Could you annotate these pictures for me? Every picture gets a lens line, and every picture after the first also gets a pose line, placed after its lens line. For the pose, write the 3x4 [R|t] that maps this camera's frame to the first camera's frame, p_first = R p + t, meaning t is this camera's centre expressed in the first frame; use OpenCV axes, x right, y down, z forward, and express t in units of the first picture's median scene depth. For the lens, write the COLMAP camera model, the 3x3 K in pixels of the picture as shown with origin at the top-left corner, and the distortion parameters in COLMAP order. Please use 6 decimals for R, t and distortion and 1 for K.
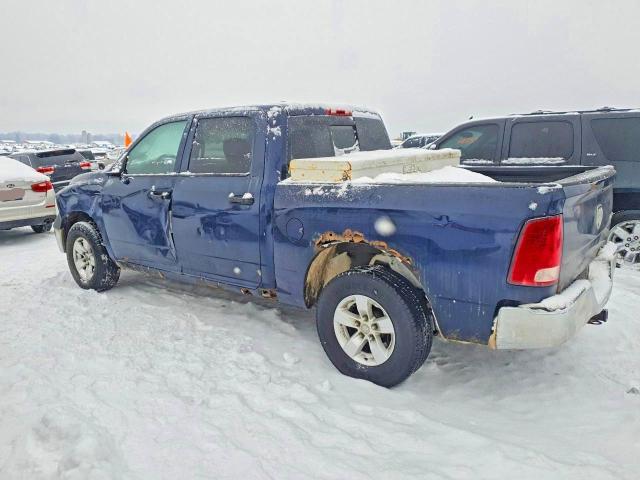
lens RADIAL K [[499.7, 0, 320.0], [0, 499.7, 240.0], [0, 0, 1]] dist [0.039931, -0.002060]
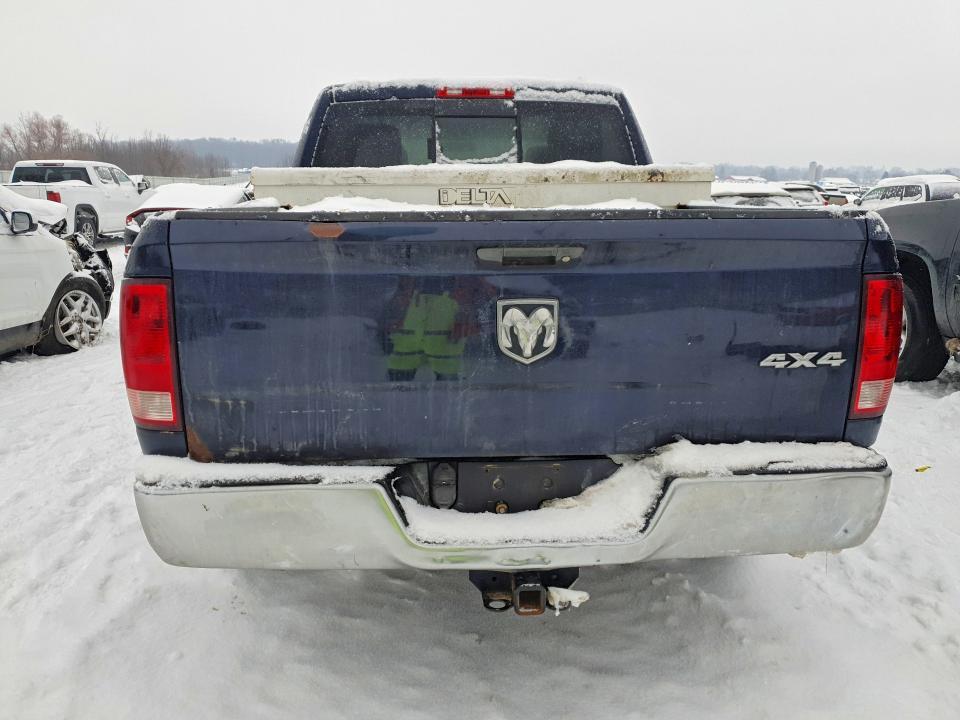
lens RADIAL K [[751.3, 0, 483.3], [0, 751.3, 350.0], [0, 0, 1]] dist [0.006545, 0.001624]
pose [[0.656326, 0.183685, -0.731776, 0.760344], [-0.160978, 0.981670, 0.102031, -0.067278], [0.737104, 0.050835, 0.673865, 0.497675]]
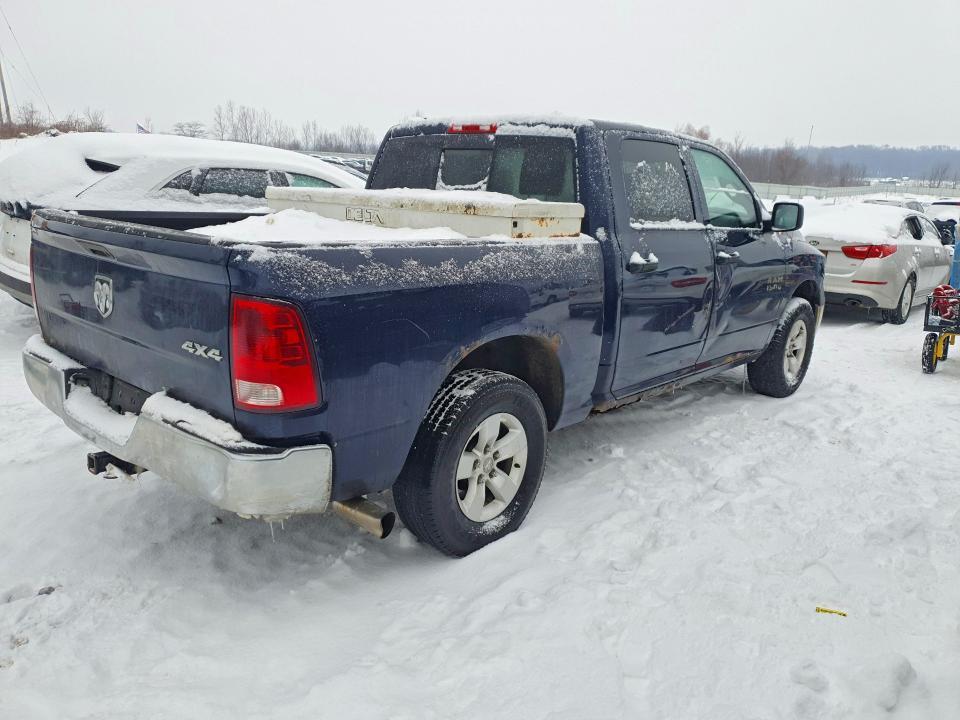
lens RADIAL K [[749.6, 0, 480.0], [0, 749.6, 360.0], [0, 0, 1]] dist [0.039931, -0.002060]
pose [[-0.081985, 0.251997, -0.964249, 1.125652], [-0.234747, 0.935402, 0.264417, -0.253563], [0.968593, 0.248033, -0.017533, 1.188058]]
